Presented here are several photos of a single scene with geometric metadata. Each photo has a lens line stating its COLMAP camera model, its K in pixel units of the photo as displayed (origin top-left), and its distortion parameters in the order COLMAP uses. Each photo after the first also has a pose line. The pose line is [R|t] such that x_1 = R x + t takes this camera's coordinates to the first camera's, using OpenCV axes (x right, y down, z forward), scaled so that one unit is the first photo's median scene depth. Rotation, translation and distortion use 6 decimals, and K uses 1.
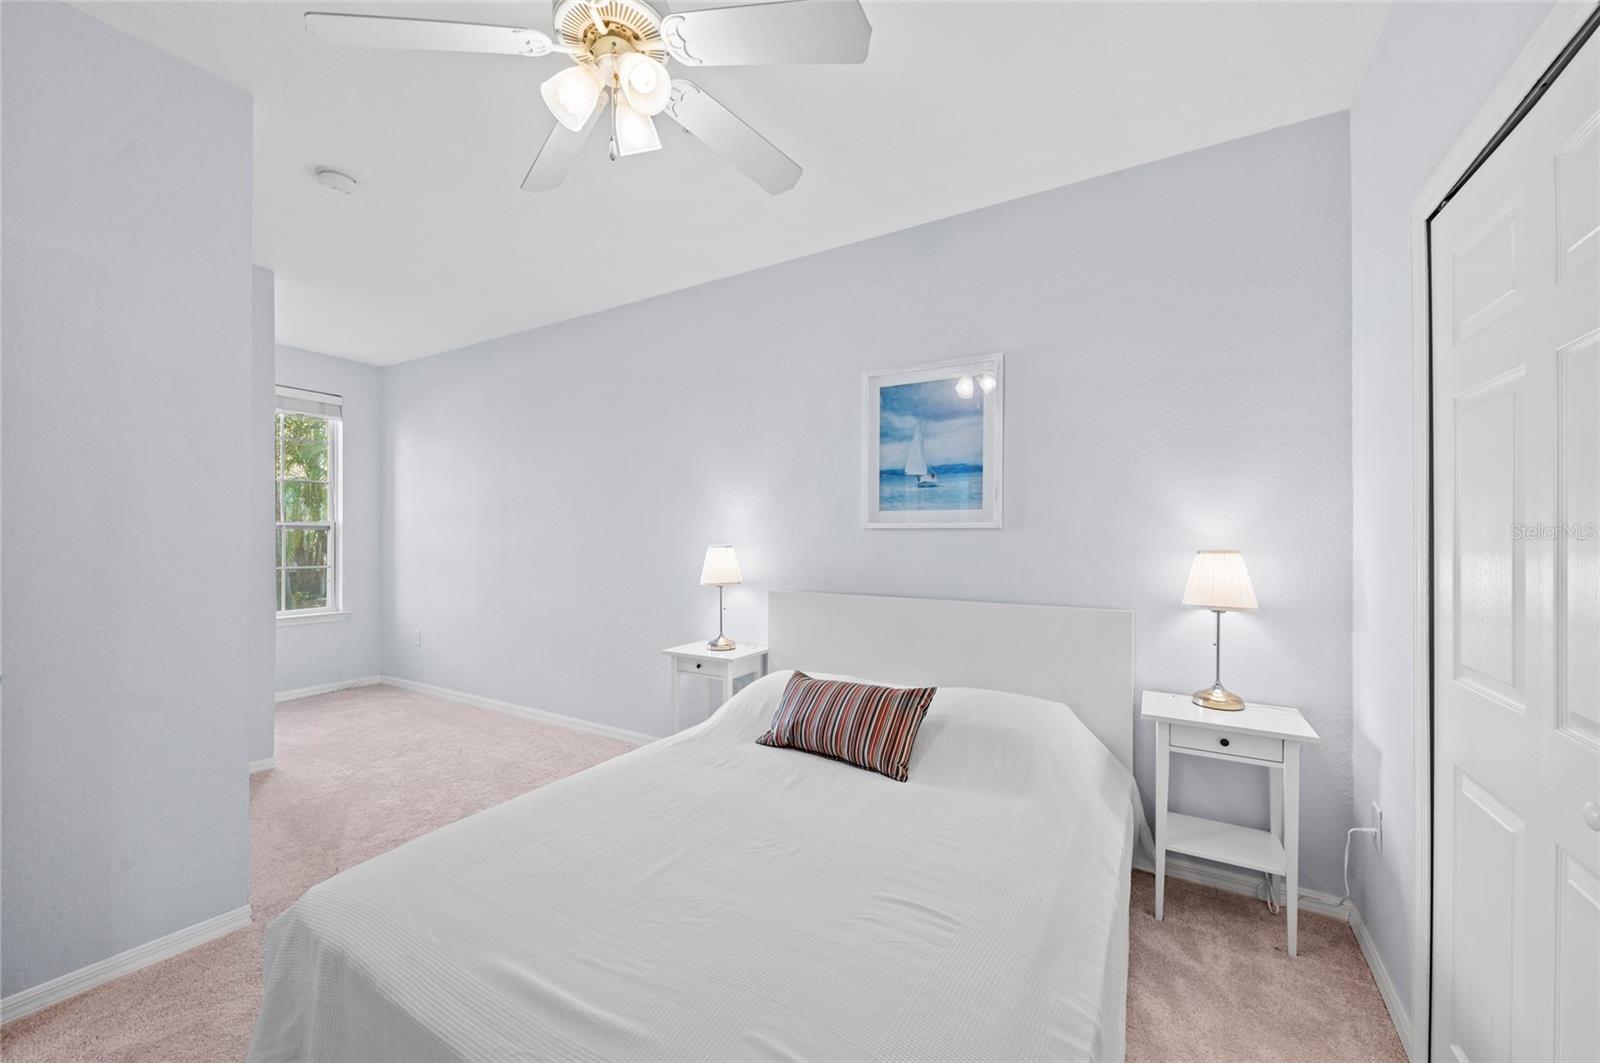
lens RADIAL K [[612.0, 0, 802.0], [0, 612.0, 520.5], [0, 0, 1]] dist [0.011255, -0.005857]
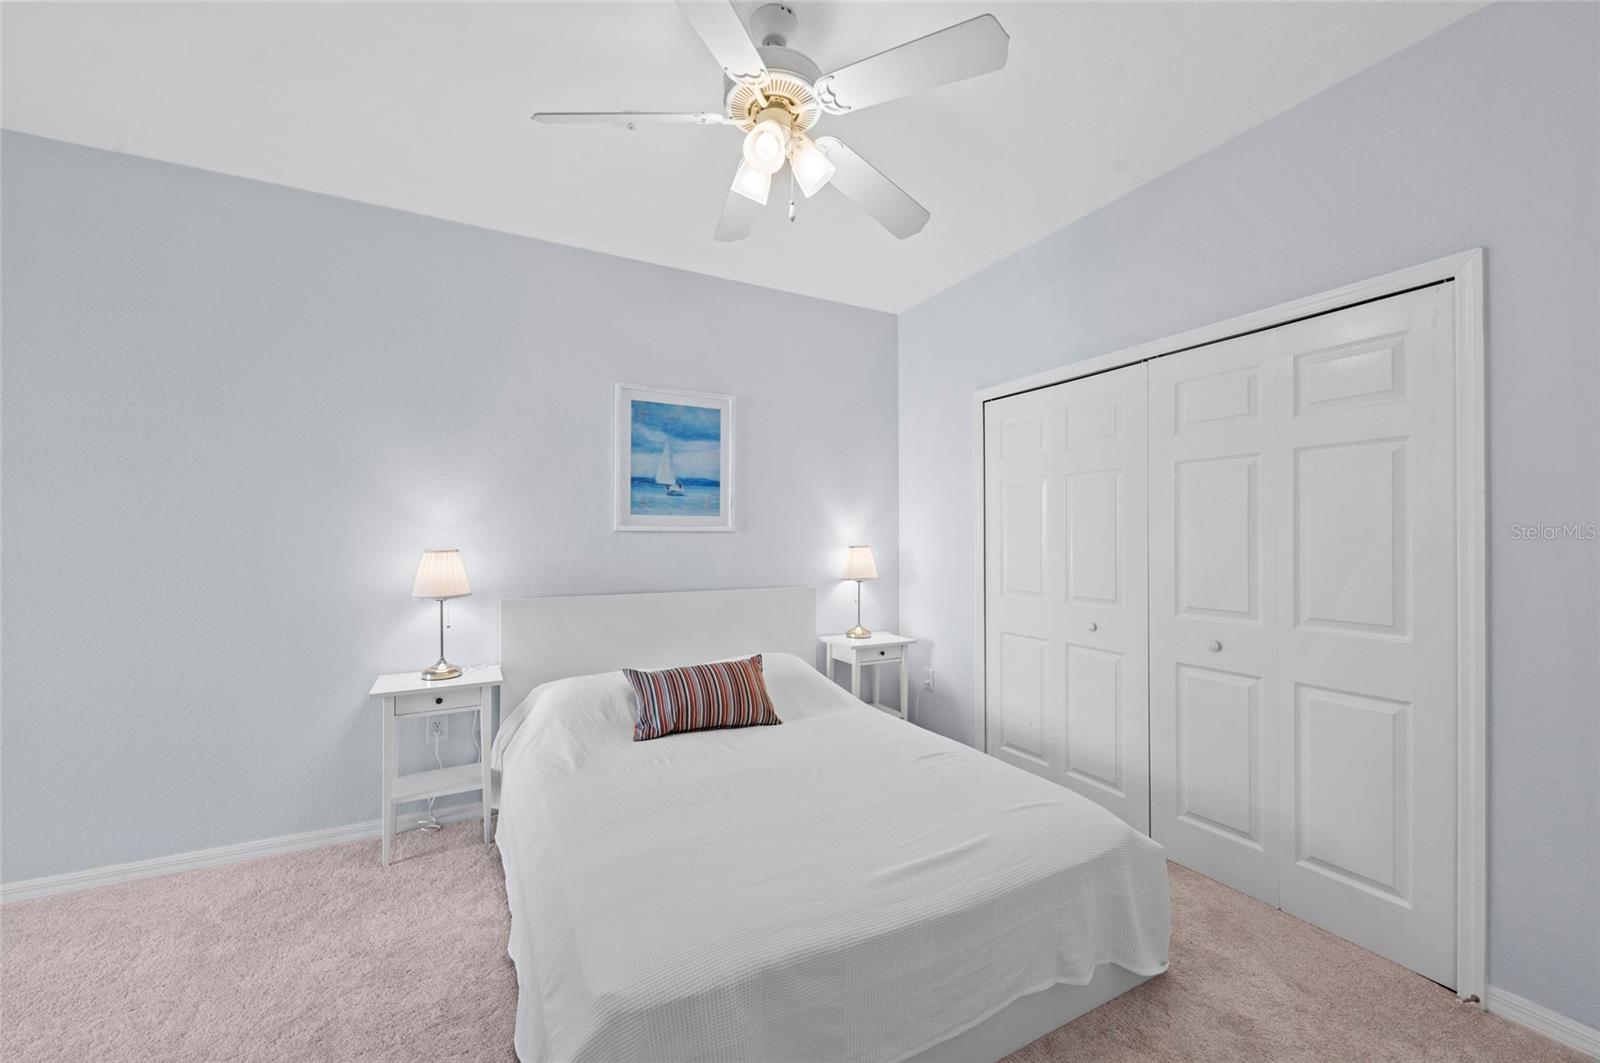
lens RADIAL K [[612.0, 0, 802.0], [0, 612.0, 520.5], [0, 0, 1]] dist [0.011255, -0.005857]
pose [[0.517201, 0.023638, 0.855537, -0.646453], [-0.017721, 0.999700, -0.016909, 0.007527], [-0.855681, -0.006416, 0.517465, 0.192210]]
